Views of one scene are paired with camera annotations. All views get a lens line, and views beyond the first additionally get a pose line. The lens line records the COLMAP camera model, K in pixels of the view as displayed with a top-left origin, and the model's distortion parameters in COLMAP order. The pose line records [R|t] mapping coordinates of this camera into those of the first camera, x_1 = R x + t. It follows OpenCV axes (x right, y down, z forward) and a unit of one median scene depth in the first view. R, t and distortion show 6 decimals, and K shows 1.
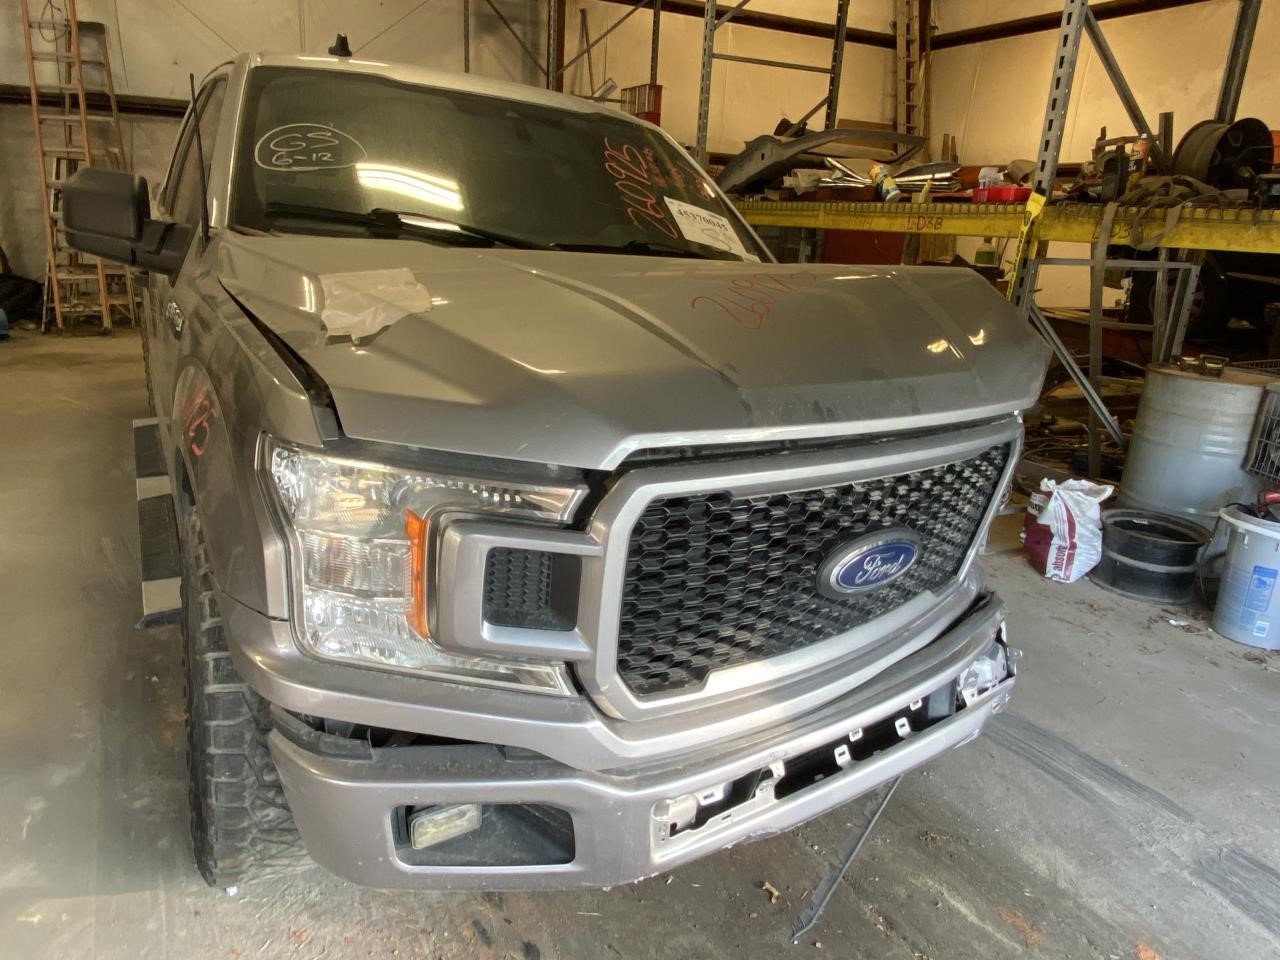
lens RADIAL K [[912.0, 0, 691.9], [0, 912.0, 487.9], [0, 0, 1]] dist [0.118870, -0.167042]
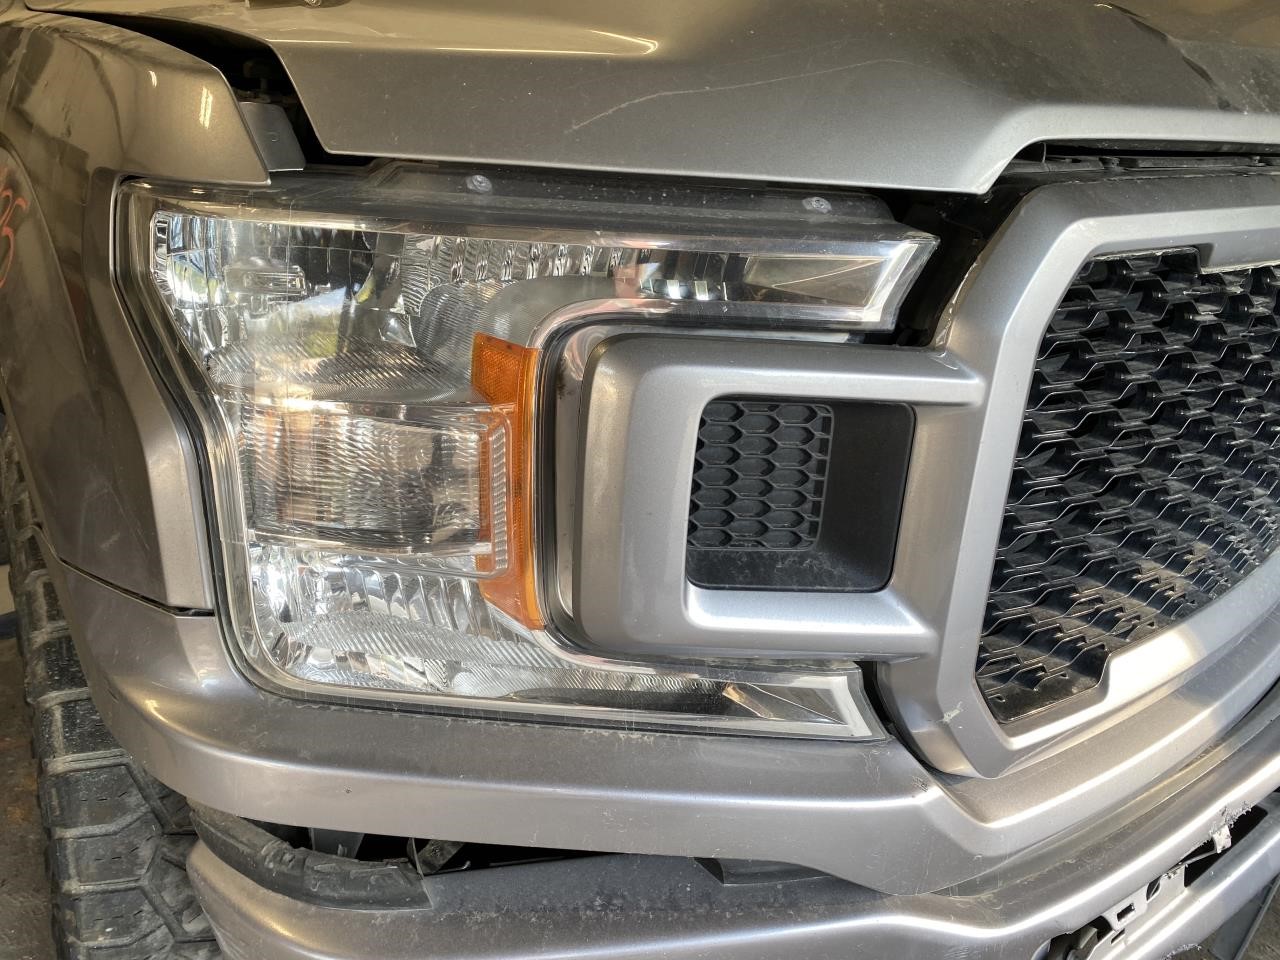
lens RADIAL K [[970.2, 0, 646.1], [0, 970.2, 472.2], [0, 0, 1]] dist [0.008858, -0.004056]
pose [[0.996449, -0.069229, 0.047917, -0.246292], [0.068124, 0.997381, 0.024315, 0.078260], [-0.049475, -0.020964, 0.998555, 0.525669]]
